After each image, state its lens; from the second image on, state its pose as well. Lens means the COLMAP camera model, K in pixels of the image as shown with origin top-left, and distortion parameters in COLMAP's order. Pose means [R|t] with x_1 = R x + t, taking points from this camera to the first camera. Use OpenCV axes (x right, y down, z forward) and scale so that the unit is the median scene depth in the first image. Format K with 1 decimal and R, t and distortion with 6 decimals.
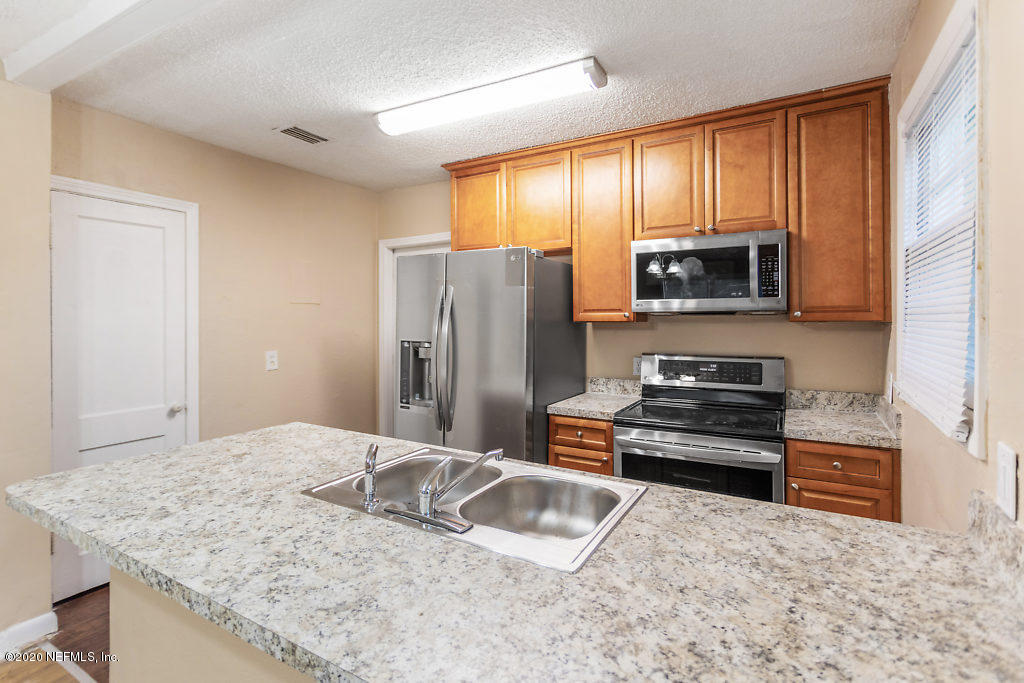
lens RADIAL K [[505.8, 0, 495.9], [0, 505.8, 318.5], [0, 0, 1]] dist [0.000281, -0.000493]
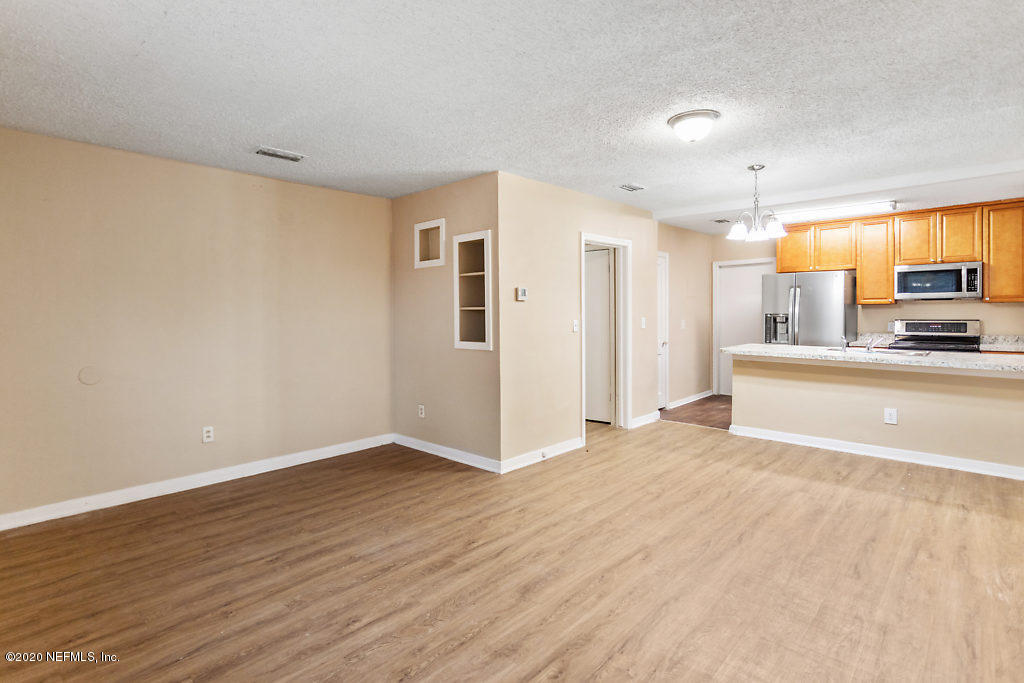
lens RADIAL K [[505.8, 0, 488.1], [0, 505.8, 320.5], [0, 0, 1]] dist [0.000281, -0.000493]
pose [[0.970523, -0.000101, -0.241010, -0.970399], [0.004615, 0.999824, 0.018161, 0.034259], [0.240966, -0.018738, 0.970353, -1.640908]]
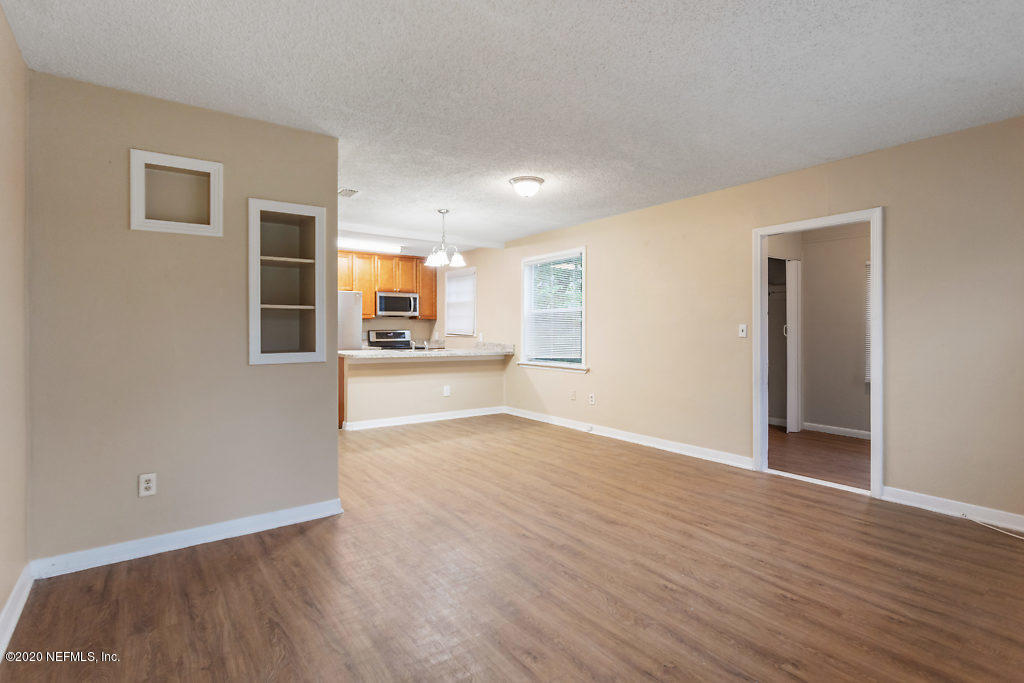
lens RADIAL K [[505.8, 0, 512.3], [0, 505.8, 331.3], [0, 0, 1]] dist [0.000281, -0.000493]
pose [[0.395450, -0.002033, 0.918485, -2.352256], [-0.000803, 0.999996, 0.002559, 0.080227], [-0.918487, -0.001750, 0.395447, -0.990520]]
